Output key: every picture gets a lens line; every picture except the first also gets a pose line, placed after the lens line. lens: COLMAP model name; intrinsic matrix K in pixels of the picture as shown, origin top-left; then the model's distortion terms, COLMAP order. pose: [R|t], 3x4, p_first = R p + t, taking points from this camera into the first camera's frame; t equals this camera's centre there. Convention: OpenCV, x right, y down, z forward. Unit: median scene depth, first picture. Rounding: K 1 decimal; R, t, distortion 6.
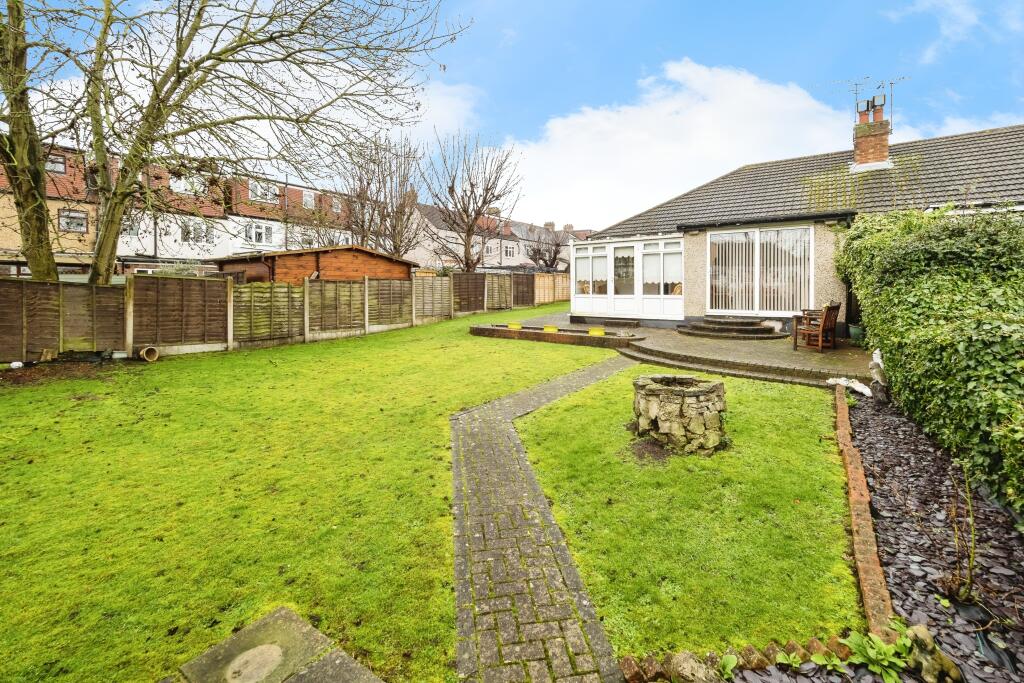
lens RADIAL K [[424.7, 0, 512.2], [0, 424.7, 293.1], [0, 0, 1]] dist [-0.000412, -0.000793]
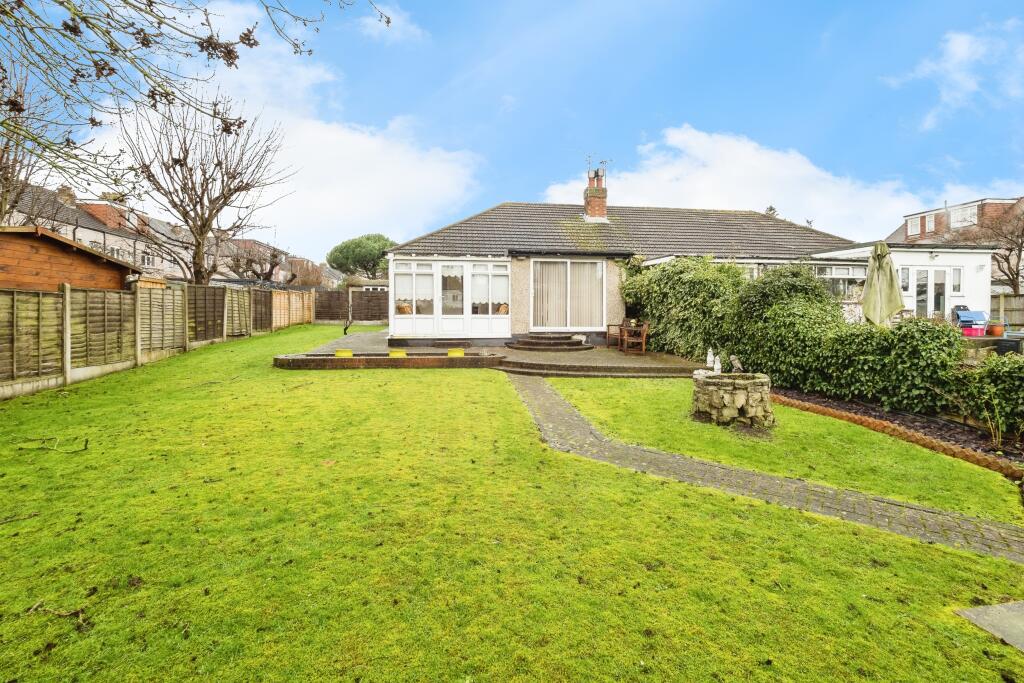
lens RADIAL K [[443.2, 0, 511.9], [0, 443.2, 314.8], [0, 0, 1]] dist [-0.001352, -0.000630]
pose [[0.732831, -0.002708, 0.680405, -0.330759], [0.004583, 0.999989, -0.000956, 0.005525], [-0.680395, 0.003819, 0.732835, 0.154169]]
